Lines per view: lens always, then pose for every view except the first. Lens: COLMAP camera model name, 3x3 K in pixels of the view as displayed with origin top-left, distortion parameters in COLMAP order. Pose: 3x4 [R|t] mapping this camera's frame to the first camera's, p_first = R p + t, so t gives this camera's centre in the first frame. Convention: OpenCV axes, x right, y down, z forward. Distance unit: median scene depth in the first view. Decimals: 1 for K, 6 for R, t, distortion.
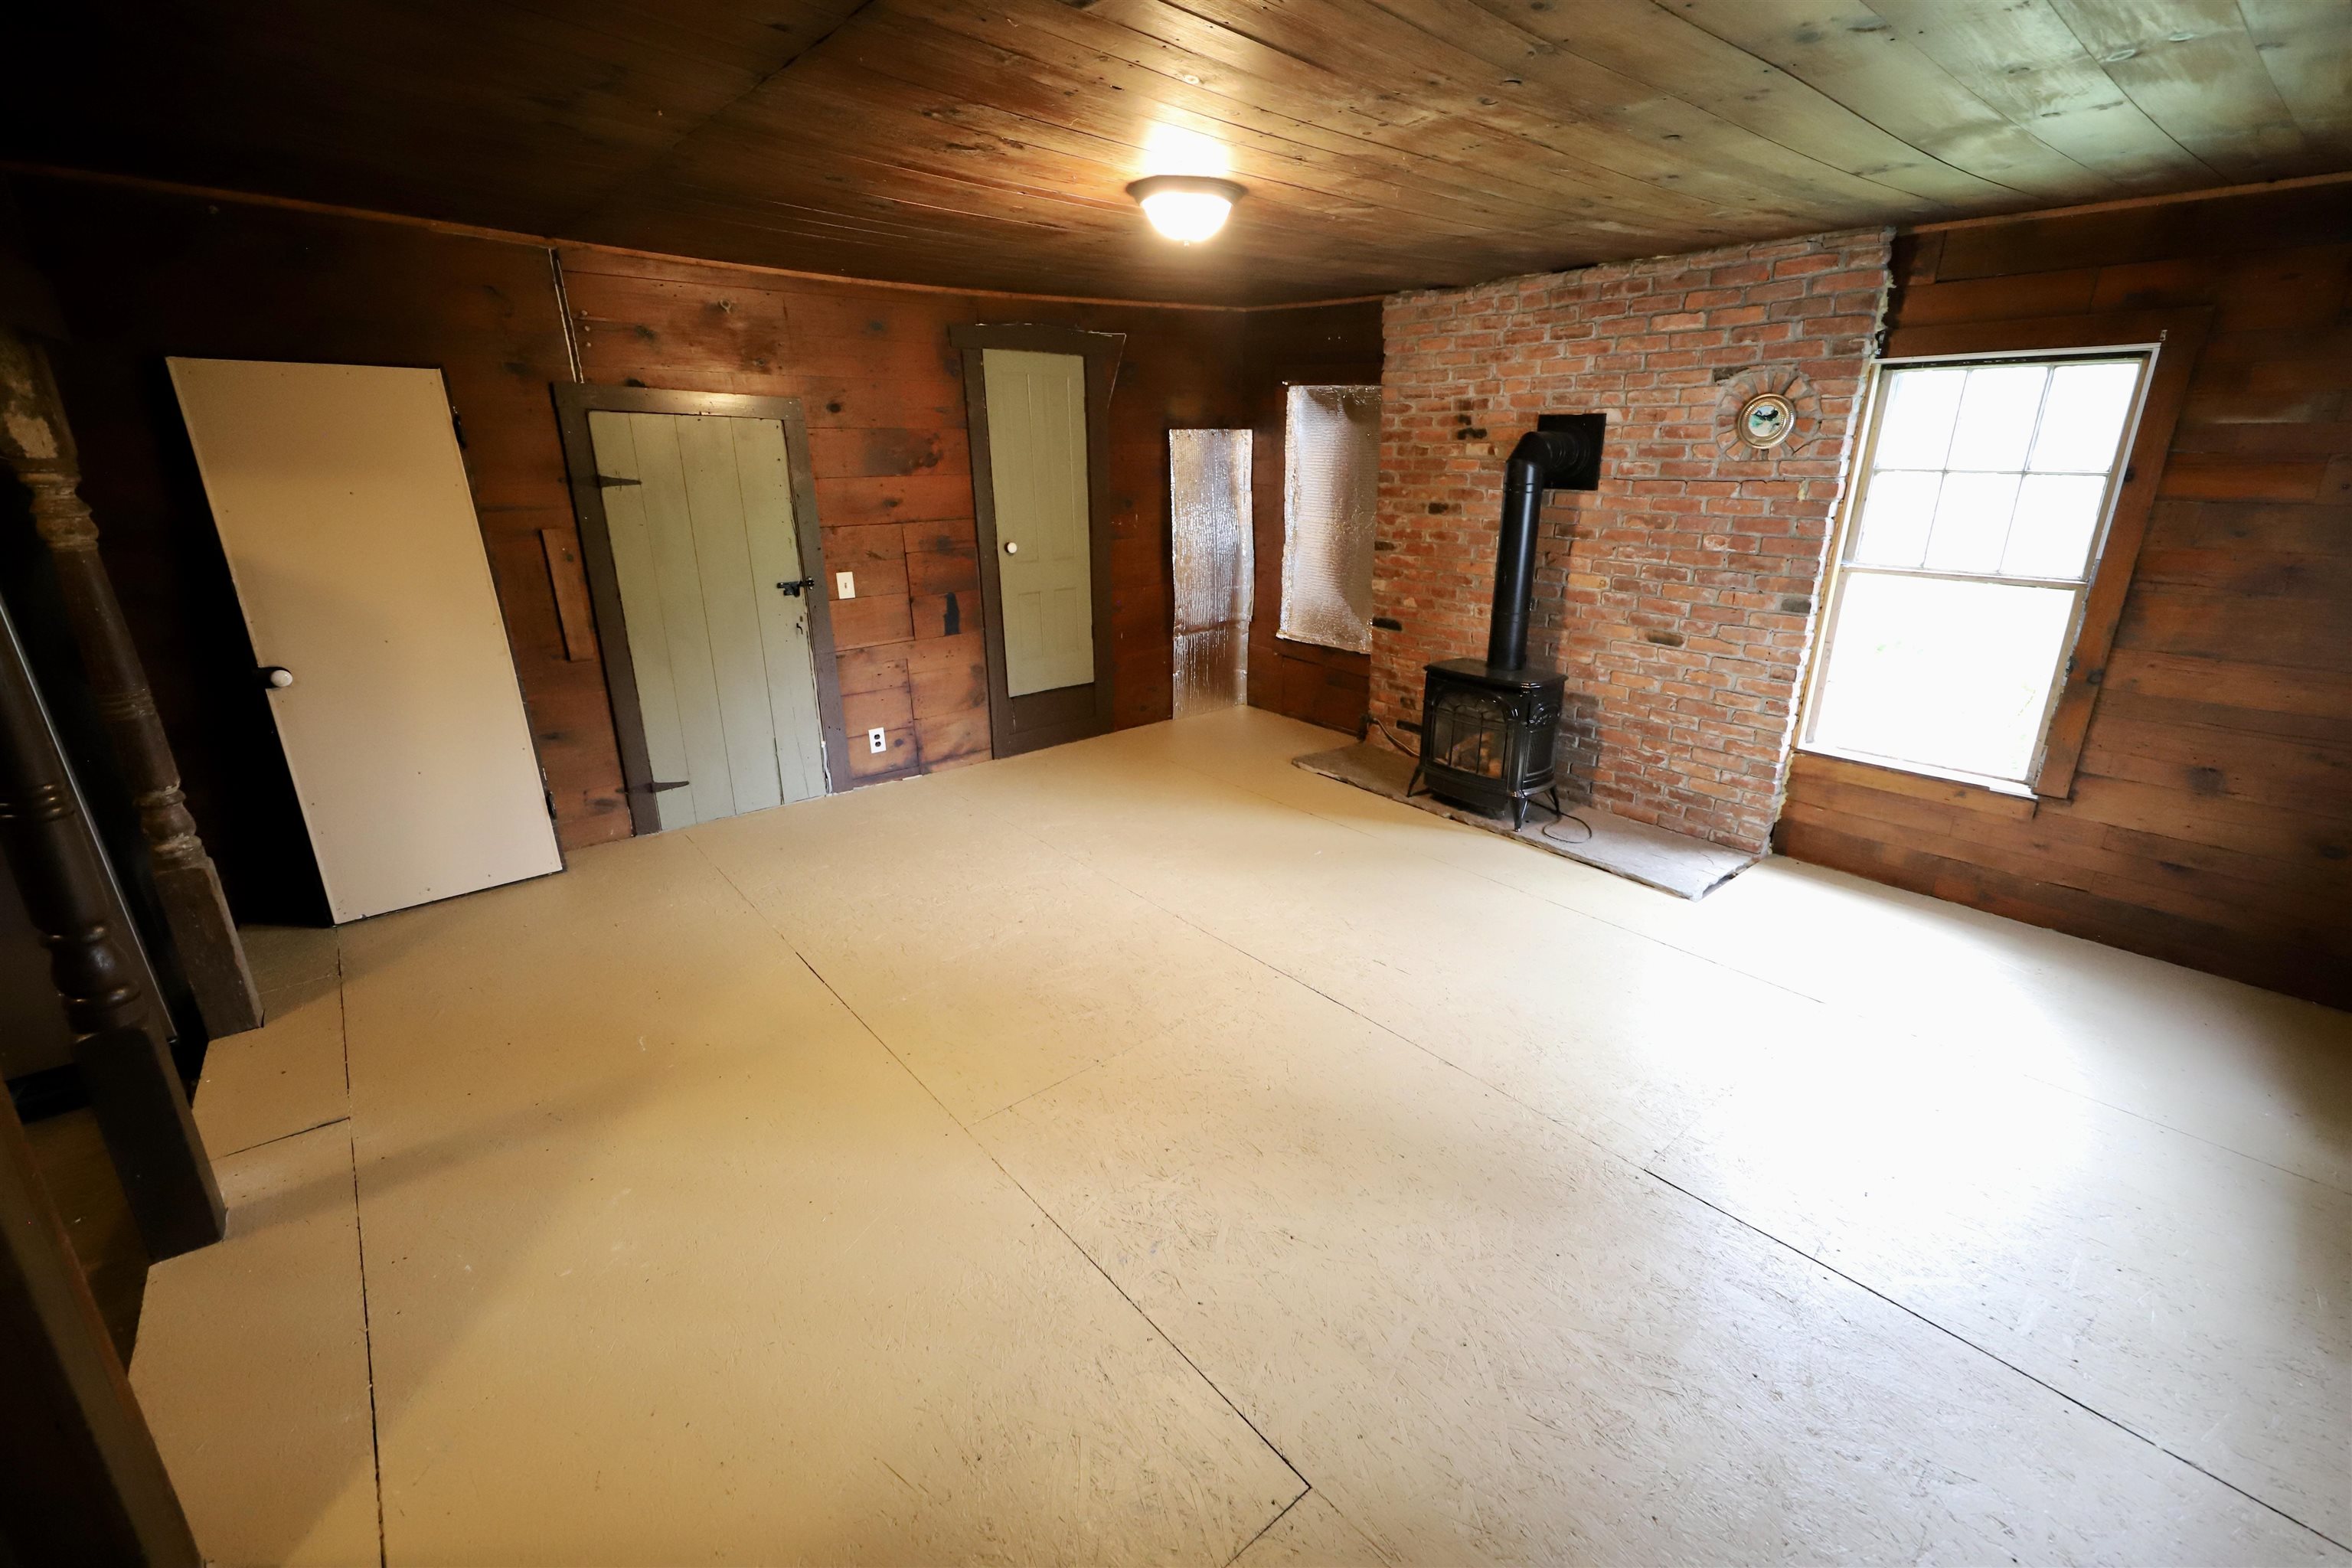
lens RADIAL K [[976.1, 0, 1183.3], [0, 976.1, 774.0], [0, 0, 1]] dist [0.014611, -0.005793]
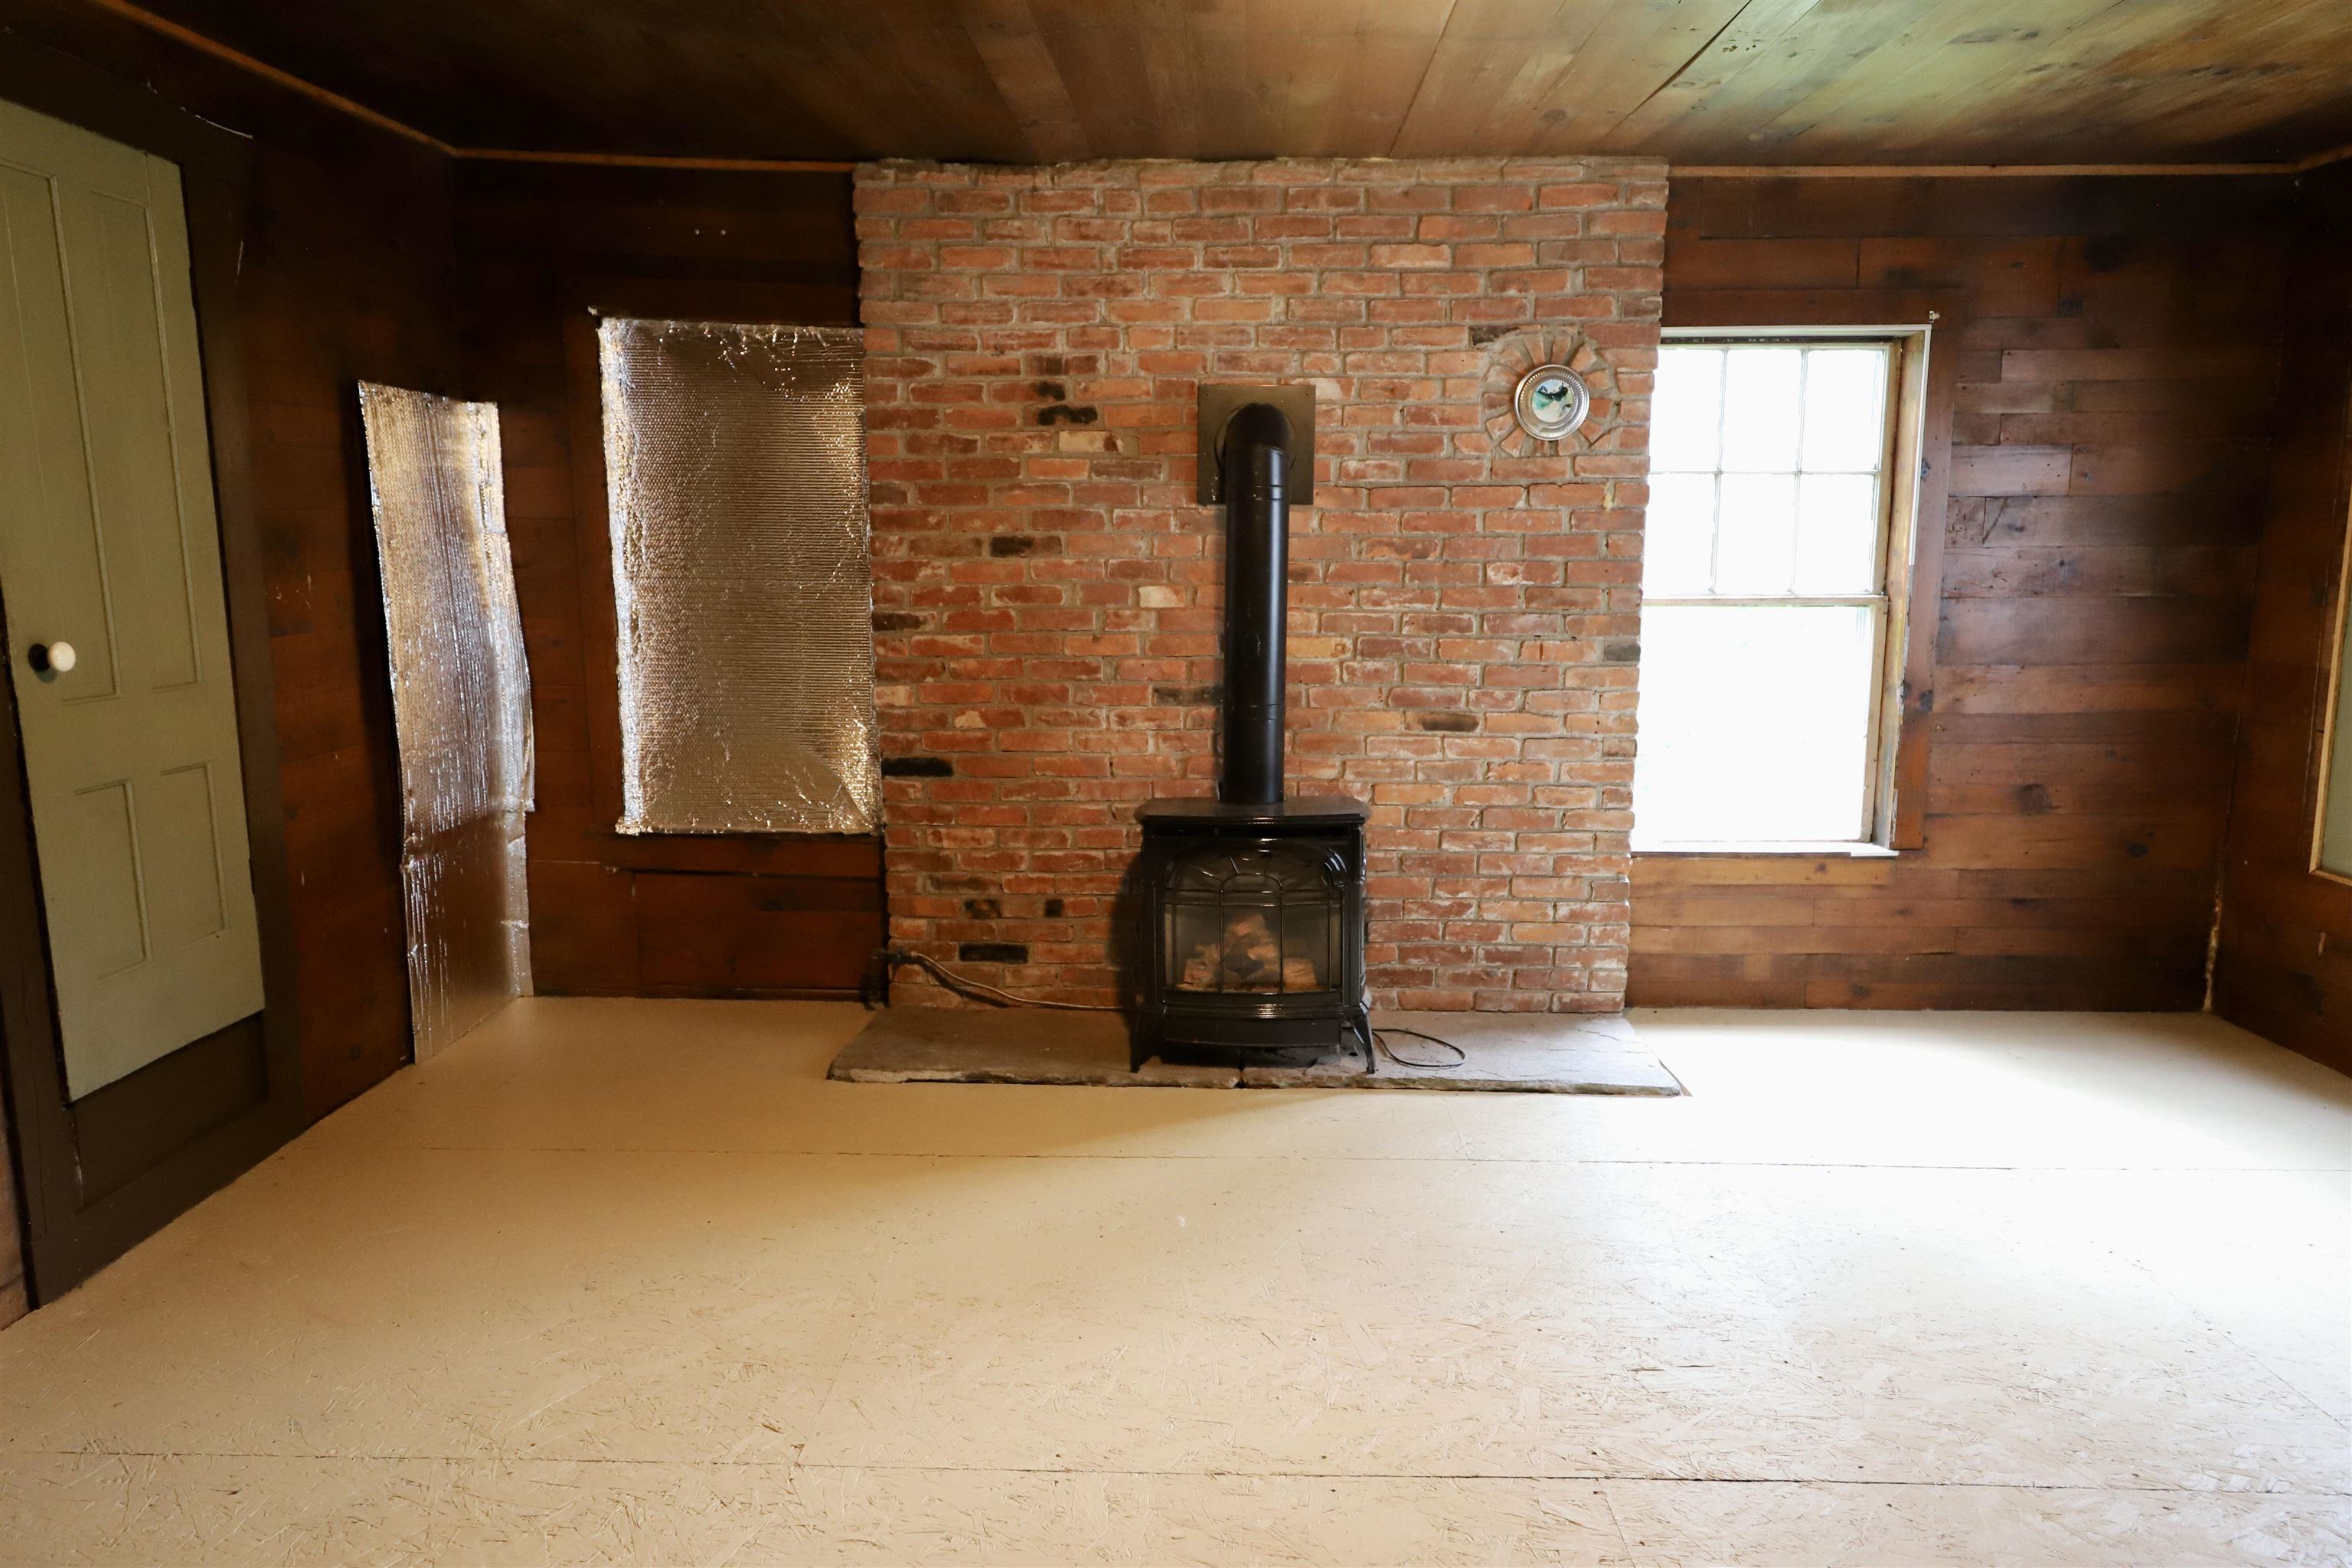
lens RADIAL K [[1528.6, 0, 1177.2], [0, 1528.6, 775.9], [0, 0, 1]] dist [0.020816, 0.001704]
pose [[0.663984, -0.109704, 0.739656, -0.375835], [0.238040, 0.968729, -0.070008, -0.073766], [-0.708846, 0.222552, 0.669334, 0.444991]]
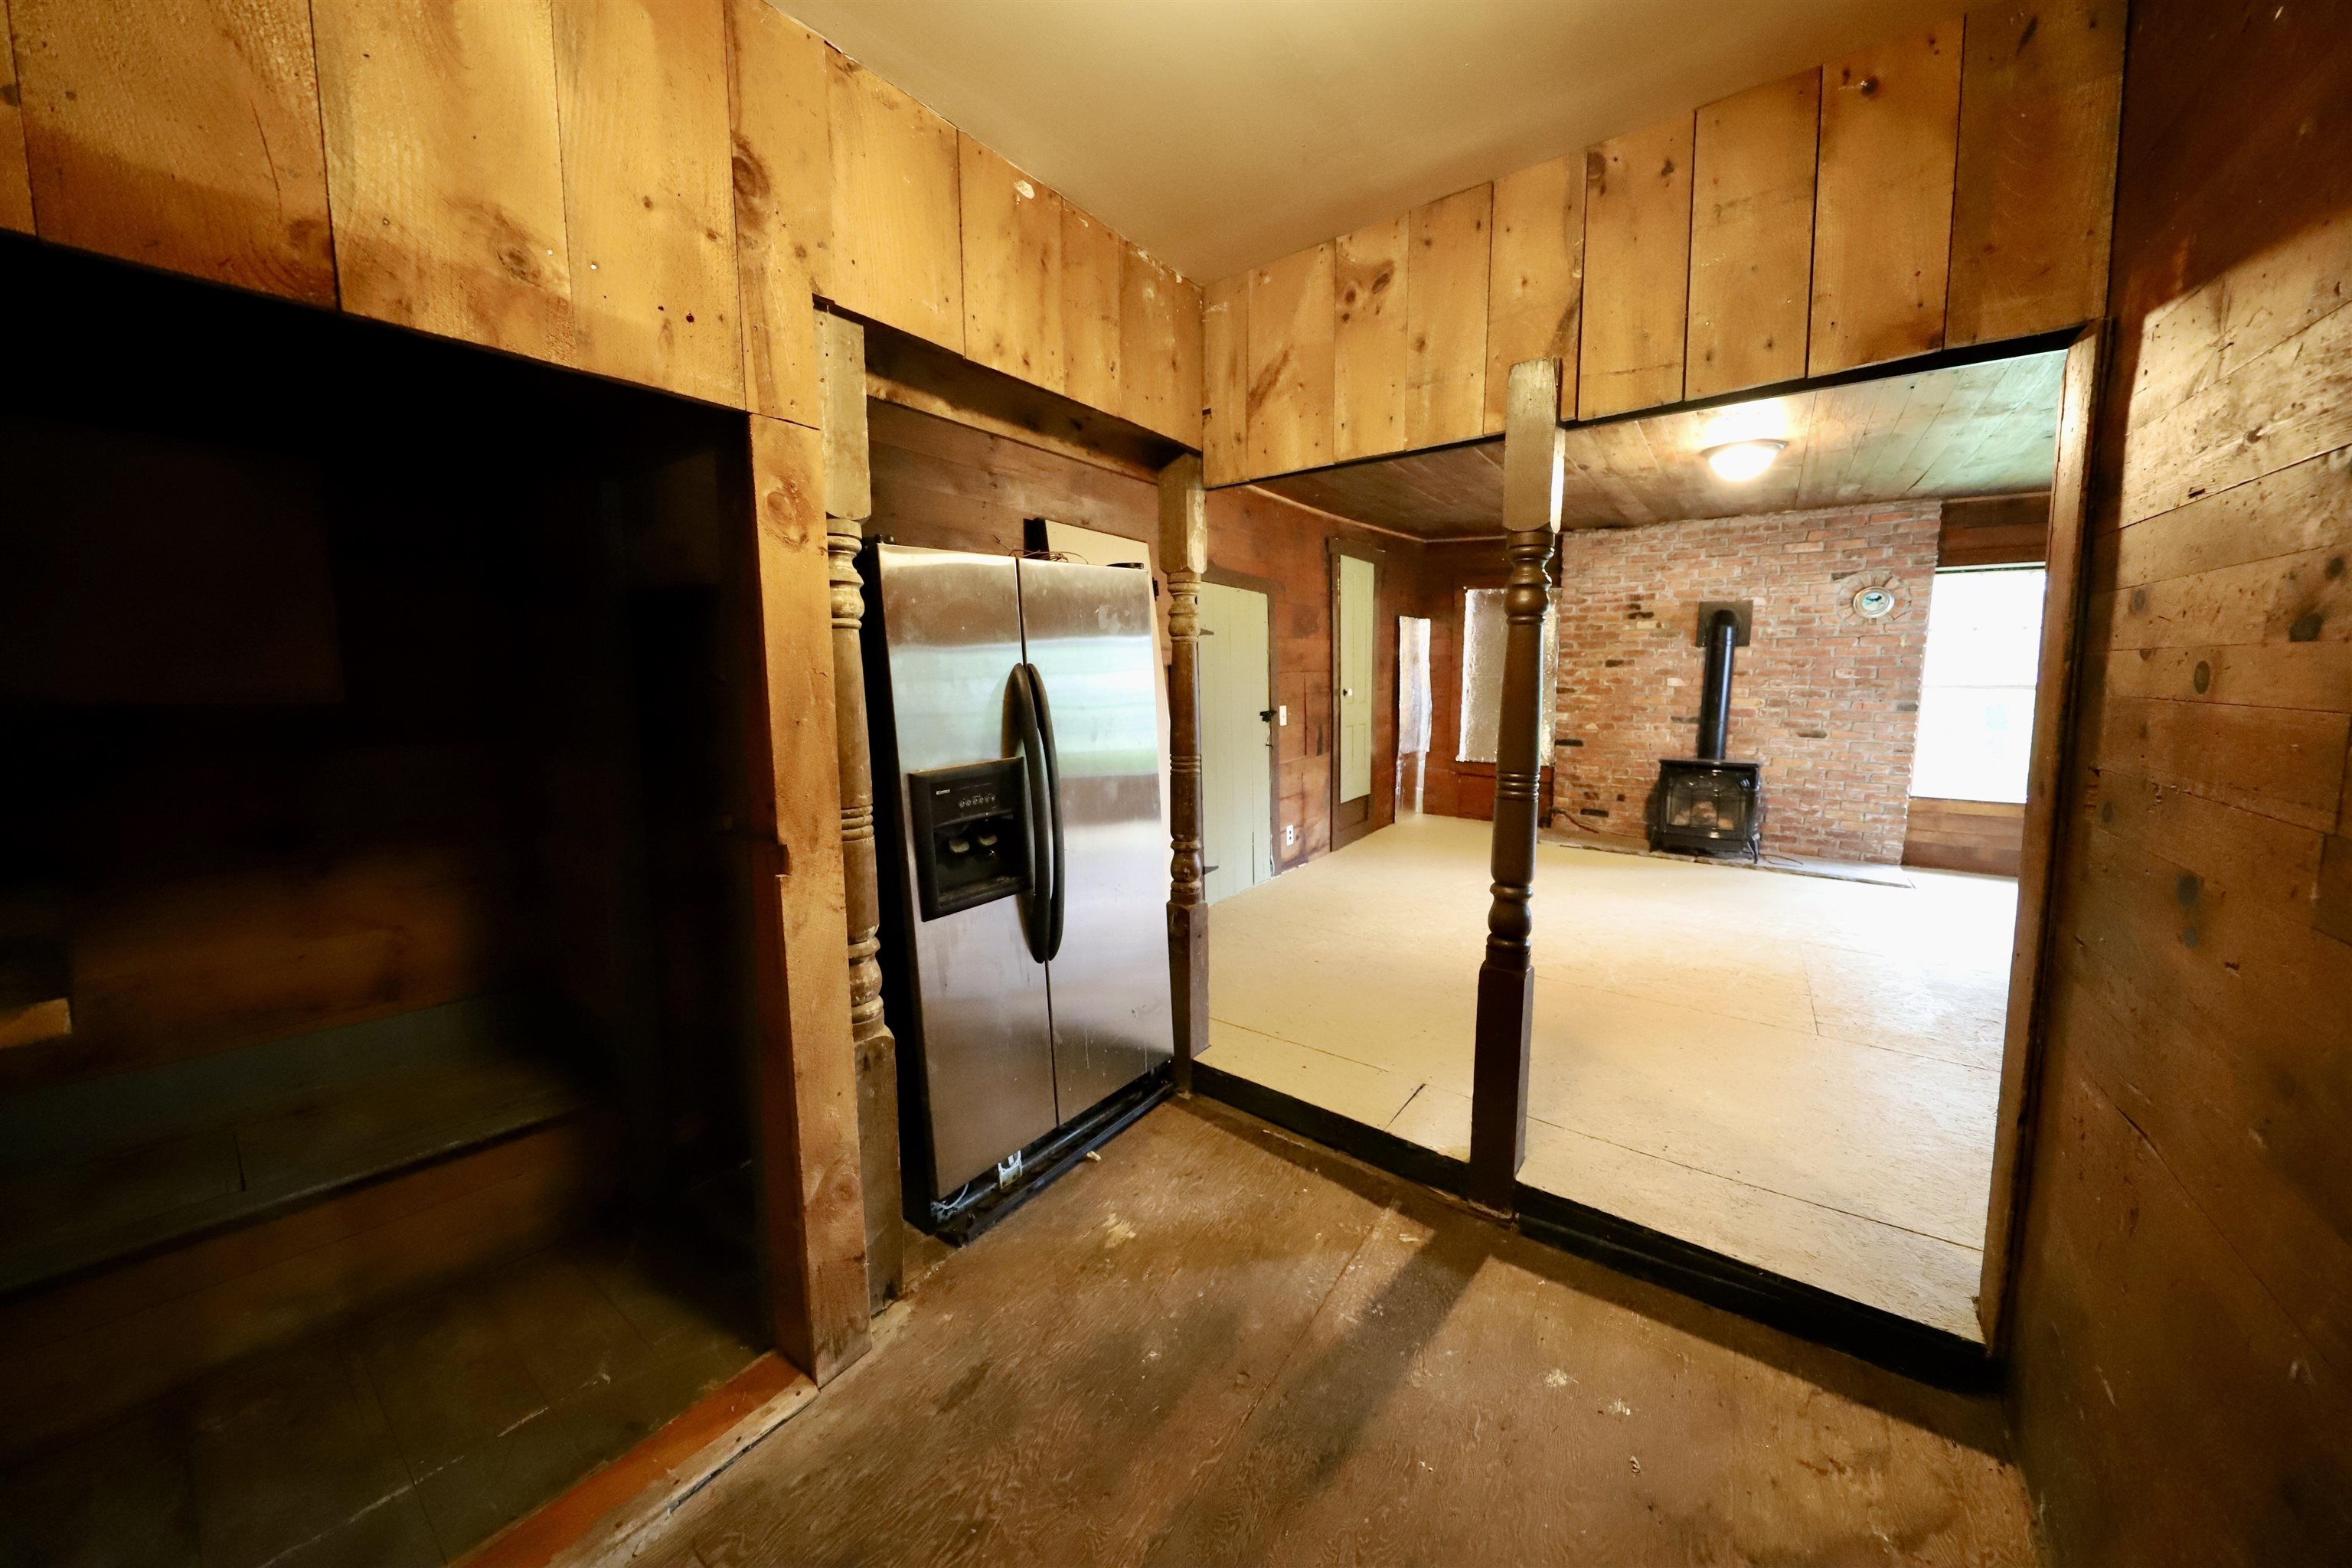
lens RADIAL K [[787.9, 0, 1175.9], [0, 787.9, 767.8], [0, 0, 1]] dist [0.000126, -0.005738]
pose [[0.970538, -0.033554, 0.238600, -0.793687], [0.080520, 0.978492, -0.189922, 0.071851], [-0.227096, 0.203538, 0.952365, 0.033205]]
